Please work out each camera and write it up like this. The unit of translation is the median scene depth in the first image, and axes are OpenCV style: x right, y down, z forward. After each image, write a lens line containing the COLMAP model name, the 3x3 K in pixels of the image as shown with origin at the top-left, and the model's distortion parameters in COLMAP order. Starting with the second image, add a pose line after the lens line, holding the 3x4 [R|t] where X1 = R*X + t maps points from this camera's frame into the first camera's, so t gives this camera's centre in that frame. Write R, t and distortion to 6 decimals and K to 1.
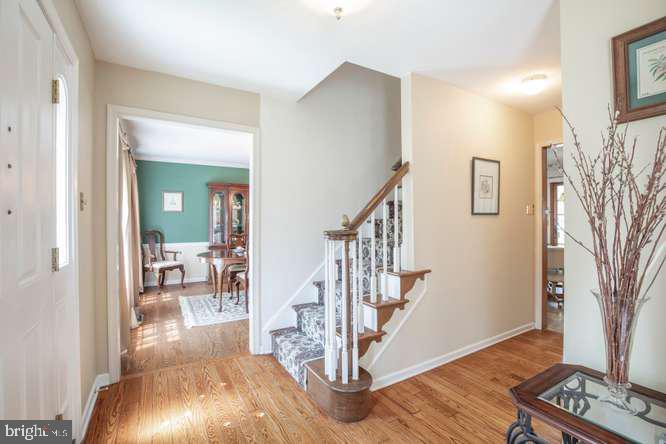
lens RADIAL K [[307.4, 0, 333.0], [0, 307.4, 222.0], [0, 0, 1]] dist [-0.017790, 0.000285]
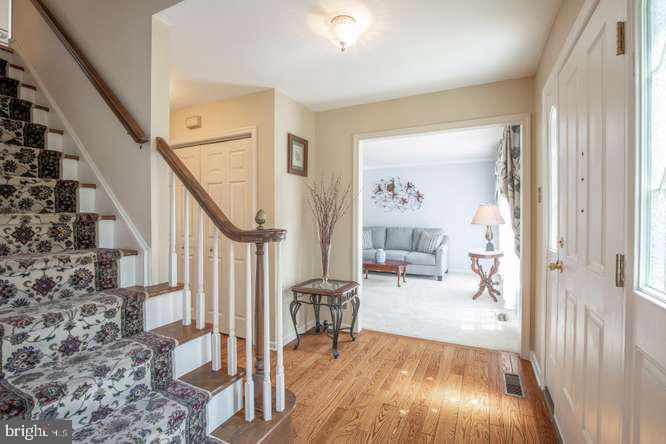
lens RADIAL K [[307.4, 0, 333.0], [0, 307.4, 222.0], [0, 0, 1]] dist [-0.017790, 0.000285]
pose [[-0.542405, -0.013169, 0.840014, -0.600852], [0.000246, 0.999875, 0.015834, -0.002433], [-0.840117, 0.008795, -0.542333, 1.042569]]
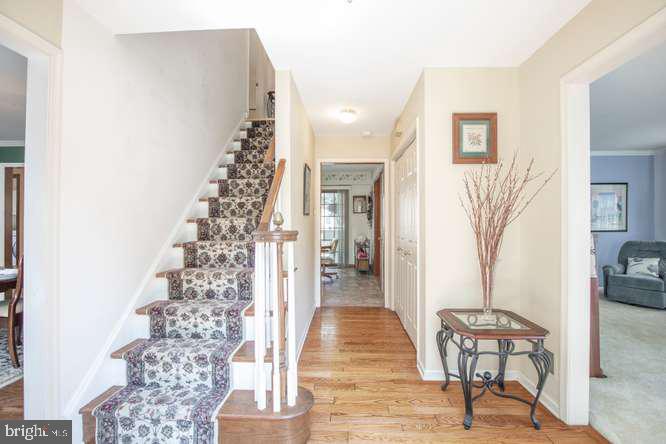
lens RADIAL K [[307.4, 0, 333.0], [0, 307.4, 222.0], [0, 0, 1]] dist [-0.017790, 0.000285]
pose [[0.544213, 0.000244, 0.838947, -0.484874], [-0.002524, 0.999996, 0.001346, 0.002954], [-0.838944, -0.002850, 0.544211, 0.336933]]
